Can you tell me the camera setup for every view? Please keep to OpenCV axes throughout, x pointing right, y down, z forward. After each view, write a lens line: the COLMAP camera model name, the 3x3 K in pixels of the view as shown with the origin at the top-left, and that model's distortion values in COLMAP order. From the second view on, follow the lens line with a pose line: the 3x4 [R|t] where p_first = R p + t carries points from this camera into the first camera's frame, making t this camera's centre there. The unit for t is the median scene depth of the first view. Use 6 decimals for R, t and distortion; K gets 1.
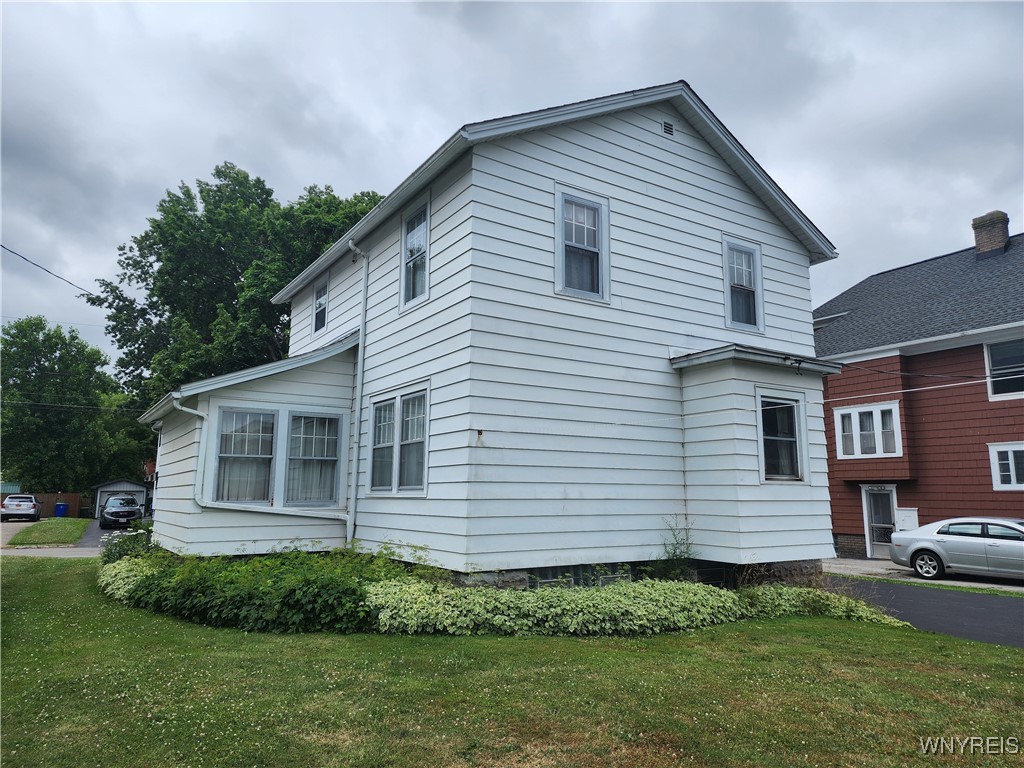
lens RADIAL K [[687.0, 0, 518.0], [0, 687.0, 391.1], [0, 0, 1]] dist [0.077726, -0.069740]
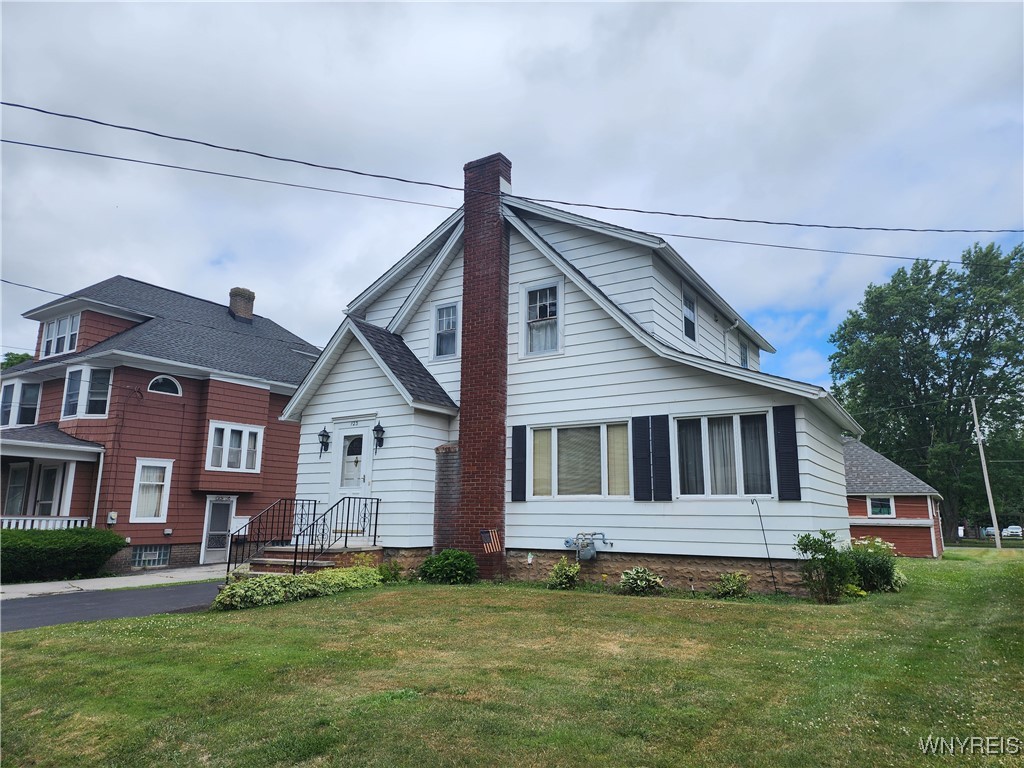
lens RADIAL K [[687.0, 0, 518.0], [0, 687.0, 391.1], [0, 0, 1]] dist [0.077726, -0.069740]
pose [[-0.426569, 0.157556, 0.890626, -0.685437], [-0.144109, 0.960291, -0.238901, 0.169452], [-0.892901, -0.230255, -0.386925, 1.038762]]
